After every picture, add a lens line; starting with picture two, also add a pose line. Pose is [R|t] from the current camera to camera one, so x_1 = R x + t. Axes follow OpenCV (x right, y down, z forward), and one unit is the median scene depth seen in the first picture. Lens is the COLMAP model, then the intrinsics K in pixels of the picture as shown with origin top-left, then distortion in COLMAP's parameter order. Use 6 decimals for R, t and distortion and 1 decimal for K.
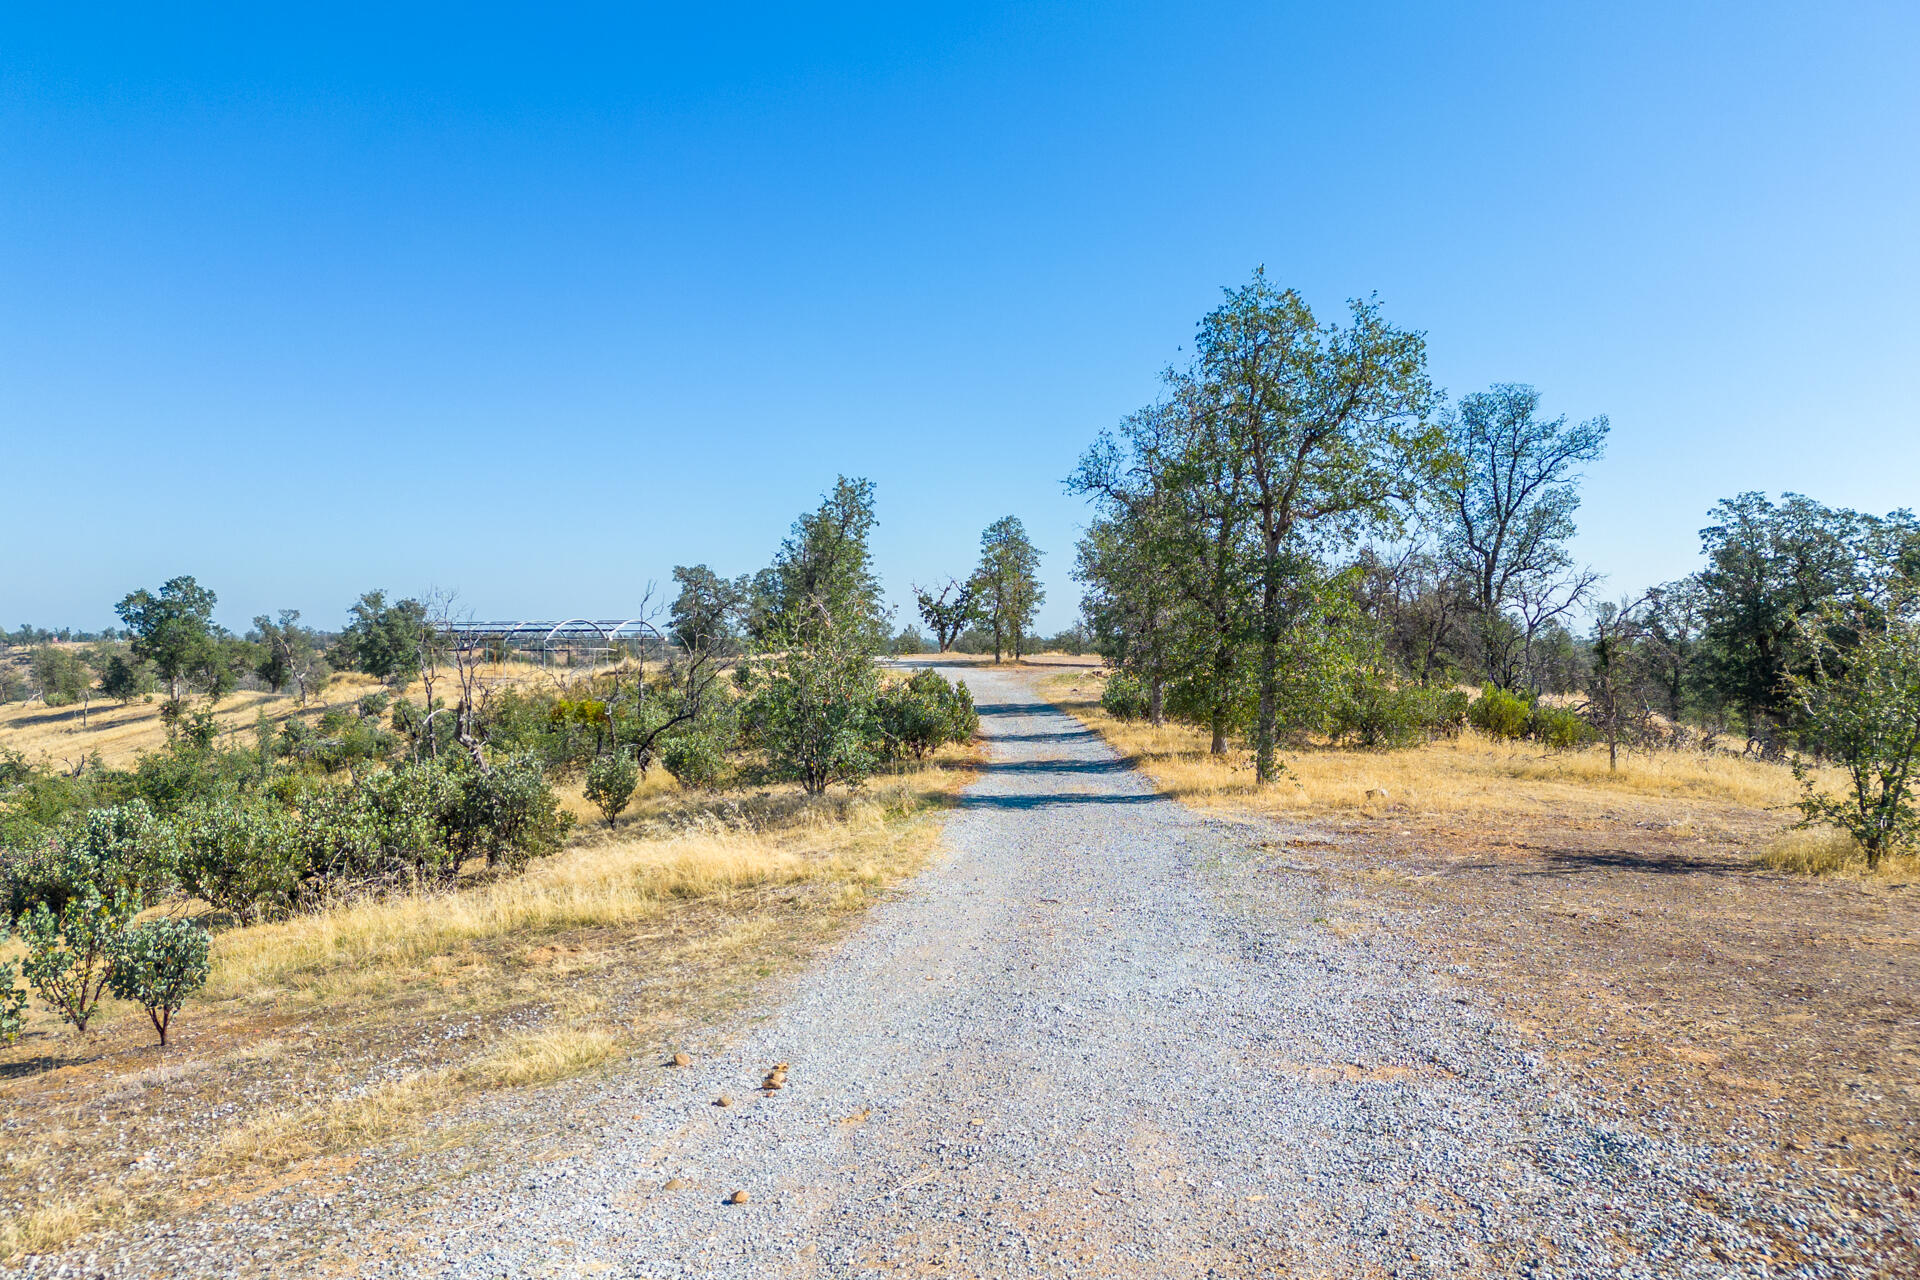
lens RADIAL K [[1324.5, 0, 965.7], [0, 1324.5, 651.1], [0, 0, 1]] dist [0.094865, -0.039943]
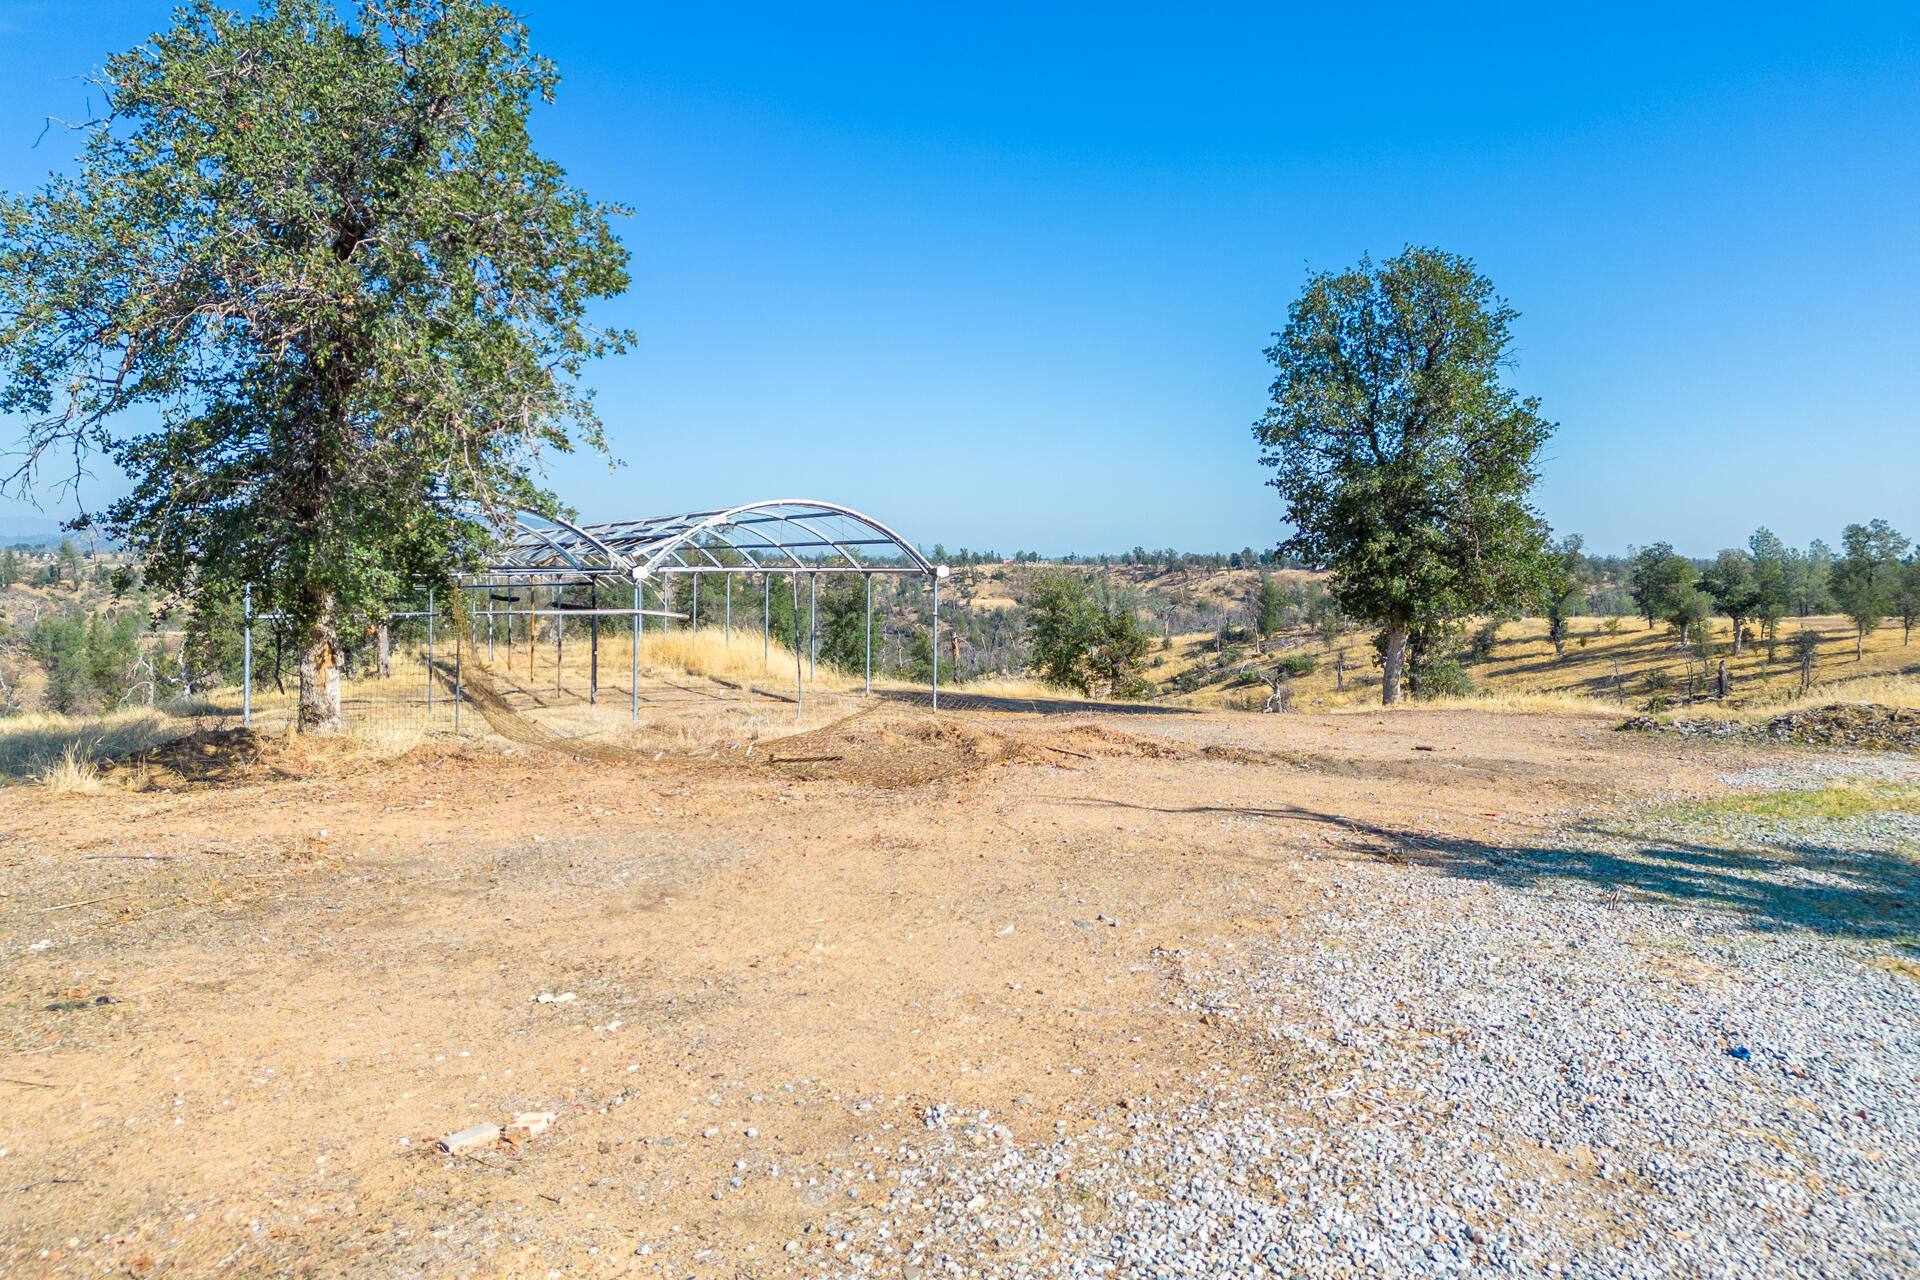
lens RADIAL K [[1324.5, 0, 969.1], [0, 1324.5, 574.1], [0, 0, 1]] dist [0.094865, -0.039943]
pose [[0.801074, 0.006959, -0.598525, -0.080861], [-0.006114, 0.999975, 0.003444, -0.012583], [0.598534, 0.000901, 0.801097, 1.051541]]
